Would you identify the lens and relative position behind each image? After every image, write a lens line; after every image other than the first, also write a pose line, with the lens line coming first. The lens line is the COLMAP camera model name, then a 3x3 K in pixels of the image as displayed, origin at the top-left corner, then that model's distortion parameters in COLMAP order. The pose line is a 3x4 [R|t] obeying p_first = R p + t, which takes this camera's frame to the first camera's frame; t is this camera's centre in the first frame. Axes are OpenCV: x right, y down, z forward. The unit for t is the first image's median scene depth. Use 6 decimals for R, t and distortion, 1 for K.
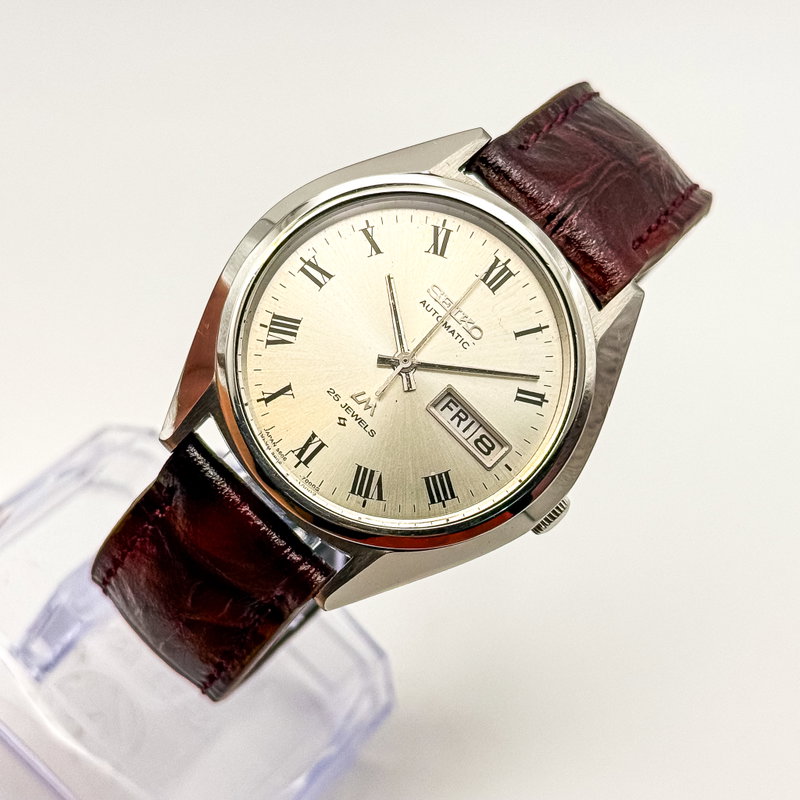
lens RADIAL K [[2167.8, 0, 400.0], [0, 2167.8, 400.0], [0, 0, 1]] dist [0.024524, -0.902138]
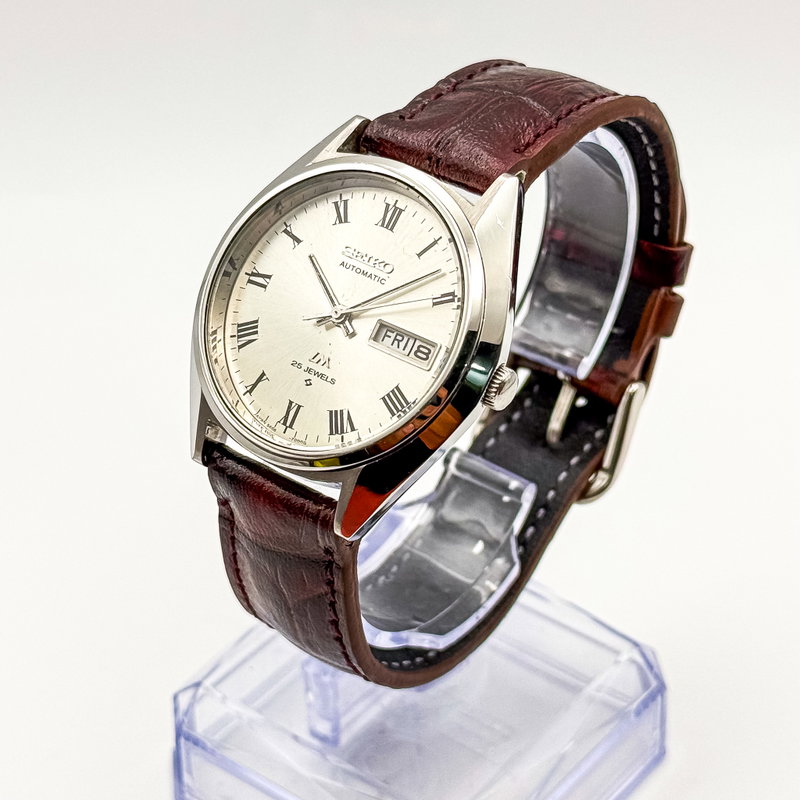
lens RADIAL K [[2167.8, 0, 400.0], [0, 2167.8, 400.0], [0, 0, 1]] dist [0.024524, -0.902138]
pose [[0.839684, -0.393996, -0.373760, 0.443174], [0.301833, 0.910720, -0.281933, 0.359268], [0.451472, 0.123922, 0.883638, -0.004944]]
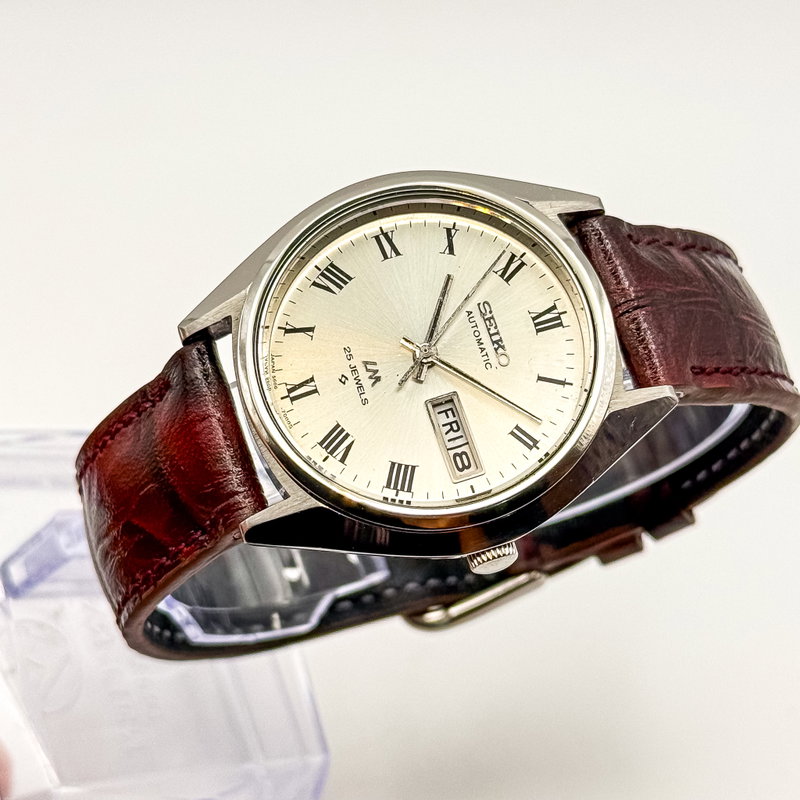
lens RADIAL K [[2167.8, 0, 400.0], [0, 2167.8, 400.0], [0, 0, 1]] dist [0.024524, -0.902138]
pose [[0.891489, 0.403667, -0.205670, 0.205754], [-0.441770, 0.875204, -0.197124, 0.203427], [0.100431, 0.266593, 0.958562, 0.042426]]
